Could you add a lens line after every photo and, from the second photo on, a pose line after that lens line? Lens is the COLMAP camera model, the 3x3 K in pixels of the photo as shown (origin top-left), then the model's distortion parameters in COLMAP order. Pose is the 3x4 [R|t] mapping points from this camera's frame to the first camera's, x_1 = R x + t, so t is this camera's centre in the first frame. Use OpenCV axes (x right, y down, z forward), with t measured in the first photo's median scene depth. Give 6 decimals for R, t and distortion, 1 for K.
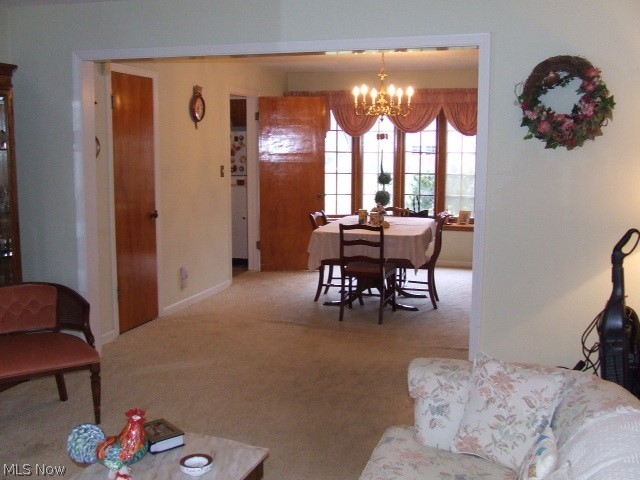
lens RADIAL K [[686.7, 0, 319.4], [0, 686.7, 230.6], [0, 0, 1]] dist [-0.129118, 0.285573]
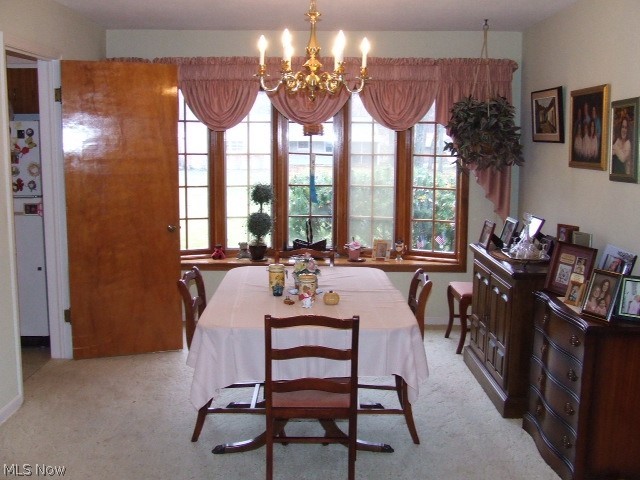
lens RADIAL K [[686.7, 0, 319.4], [0, 686.7, 230.6], [0, 0, 1]] dist [-0.129118, 0.285573]
pose [[0.957815, -0.033230, 0.285459, -0.044823], [0.031653, 0.999447, 0.010141, -0.049573], [-0.285639, -0.000677, 0.958337, 0.374181]]
